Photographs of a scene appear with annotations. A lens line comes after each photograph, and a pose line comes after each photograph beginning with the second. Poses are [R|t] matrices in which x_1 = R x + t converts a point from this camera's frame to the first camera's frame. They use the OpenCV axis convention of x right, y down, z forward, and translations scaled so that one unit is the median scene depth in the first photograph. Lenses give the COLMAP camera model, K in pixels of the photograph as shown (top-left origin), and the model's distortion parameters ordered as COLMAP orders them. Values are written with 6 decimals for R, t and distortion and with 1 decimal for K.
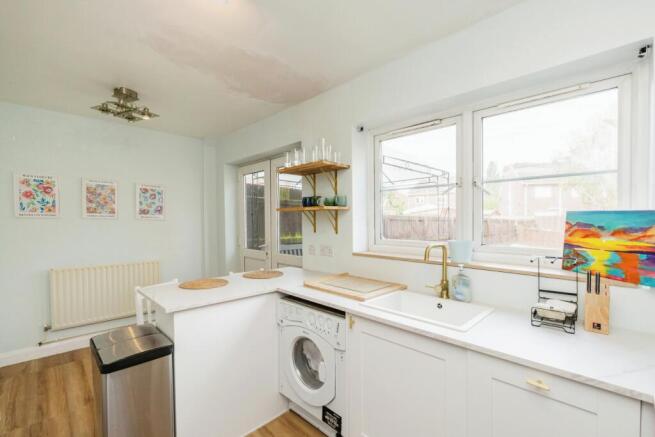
lens RADIAL K [[296.7, 0, 325.9], [0, 296.7, 218.7], [0, 0, 1]] dist [-0.000100, -0.000054]
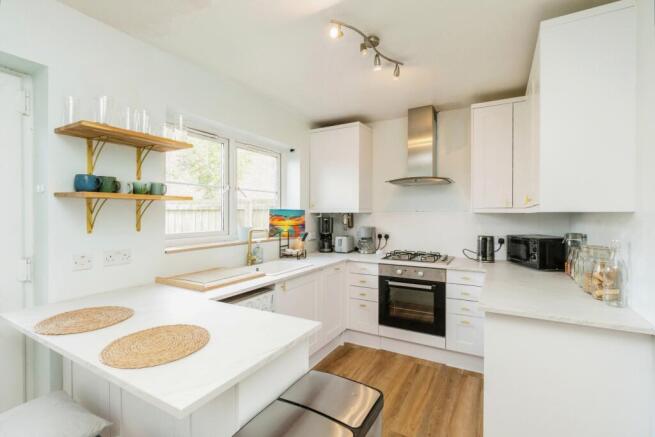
lens RADIAL K [[289.2, 0, 326.3], [0, 289.2, 211.2], [0, 0, 1]] dist [0.000703, -0.000229]
pose [[-0.269332, 0.008088, 0.963013, -1.295735], [-0.001606, 0.999960, -0.008848, 0.006894], [-0.963046, -0.003930, -0.269308, 1.191659]]
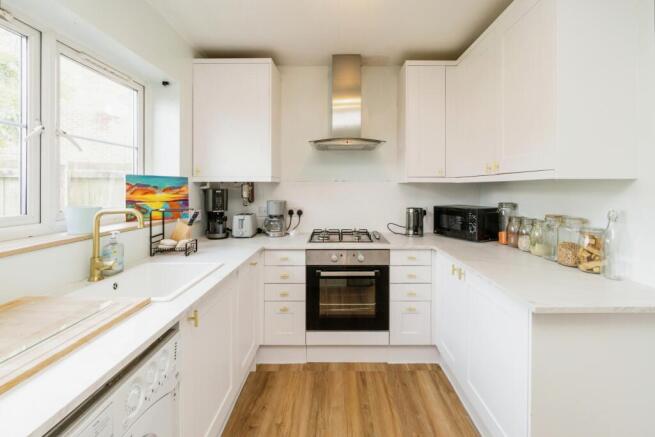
lens RADIAL K [[298.6, 0, 329.0], [0, 298.6, 185.4], [0, 0, 1]] dist [-0.000863, -0.000054]
pose [[-0.699981, 0.002423, 0.714157, -0.691258], [-0.002124, 0.999983, -0.005474, 0.025266], [-0.714158, -0.005348, -0.699964, 1.297583]]
